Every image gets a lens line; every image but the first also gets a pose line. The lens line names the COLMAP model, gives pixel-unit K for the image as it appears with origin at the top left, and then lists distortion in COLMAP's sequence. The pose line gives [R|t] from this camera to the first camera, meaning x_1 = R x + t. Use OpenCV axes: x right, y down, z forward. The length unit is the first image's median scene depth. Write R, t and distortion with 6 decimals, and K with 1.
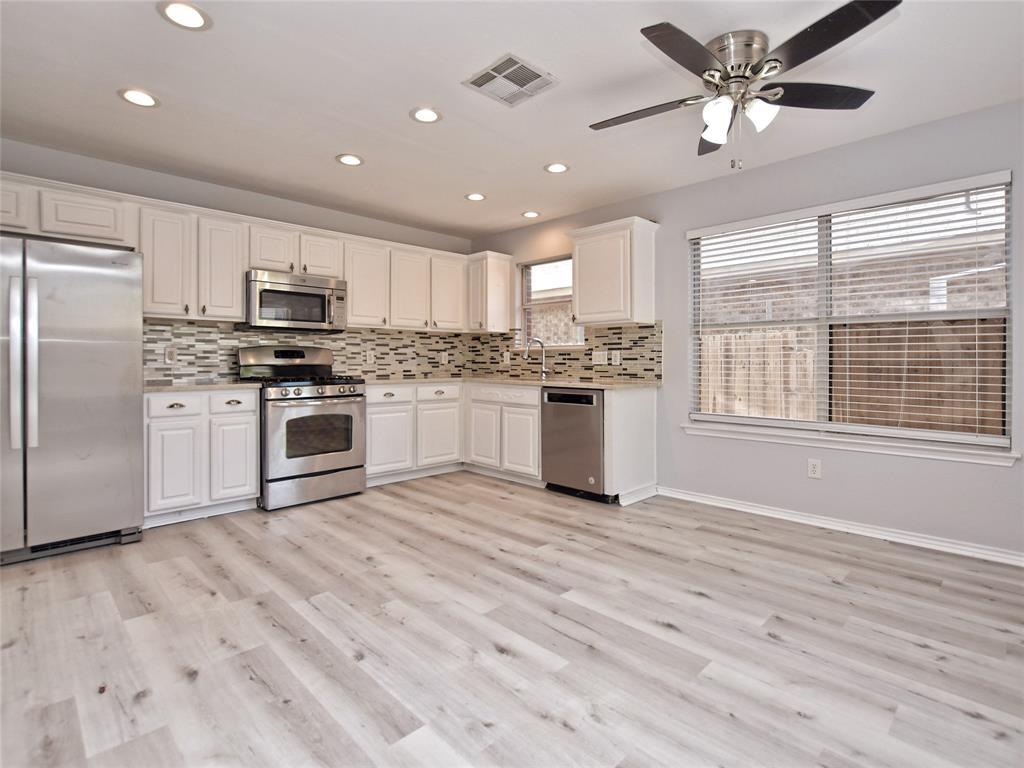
lens RADIAL K [[510.5, 0, 496.9], [0, 510.5, 349.8], [0, 0, 1]] dist [-0.016510, 0.002276]
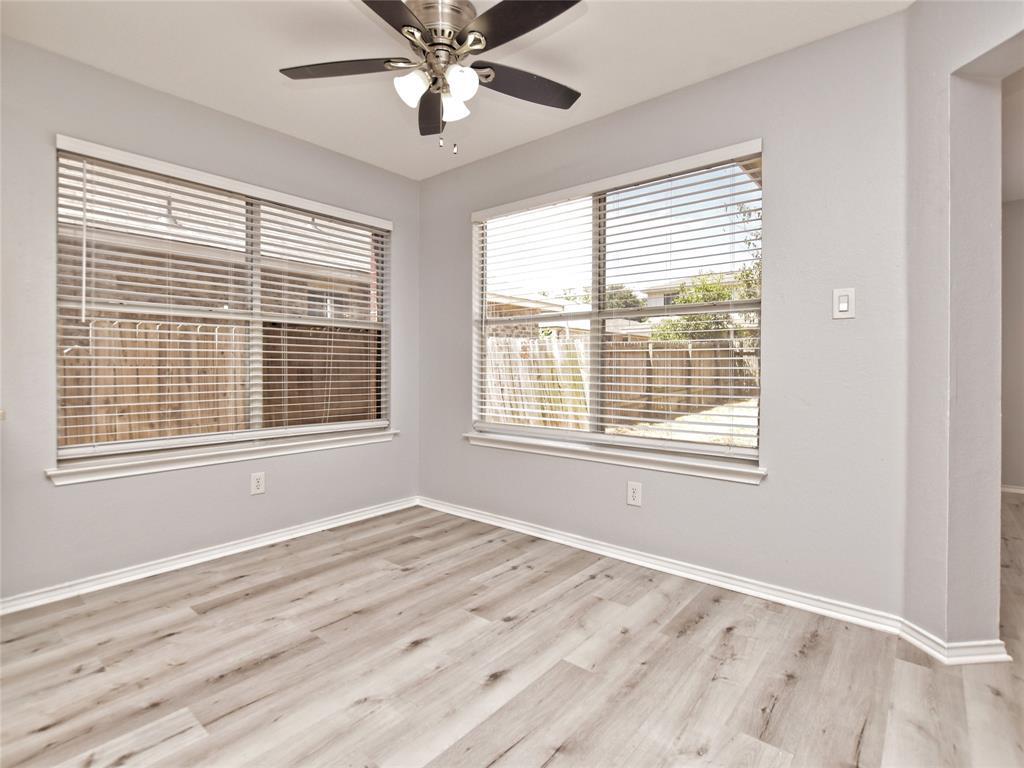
lens RADIAL K [[510.5, 0, 511.4], [0, 510.5, 387.3], [0, 0, 1]] dist [-0.016510, 0.002276]
pose [[-0.126331, -0.039922, 0.991184, -0.319531], [-0.026471, 0.998970, 0.036862, 0.026882], [-0.991635, -0.021580, -0.127258, 0.742745]]
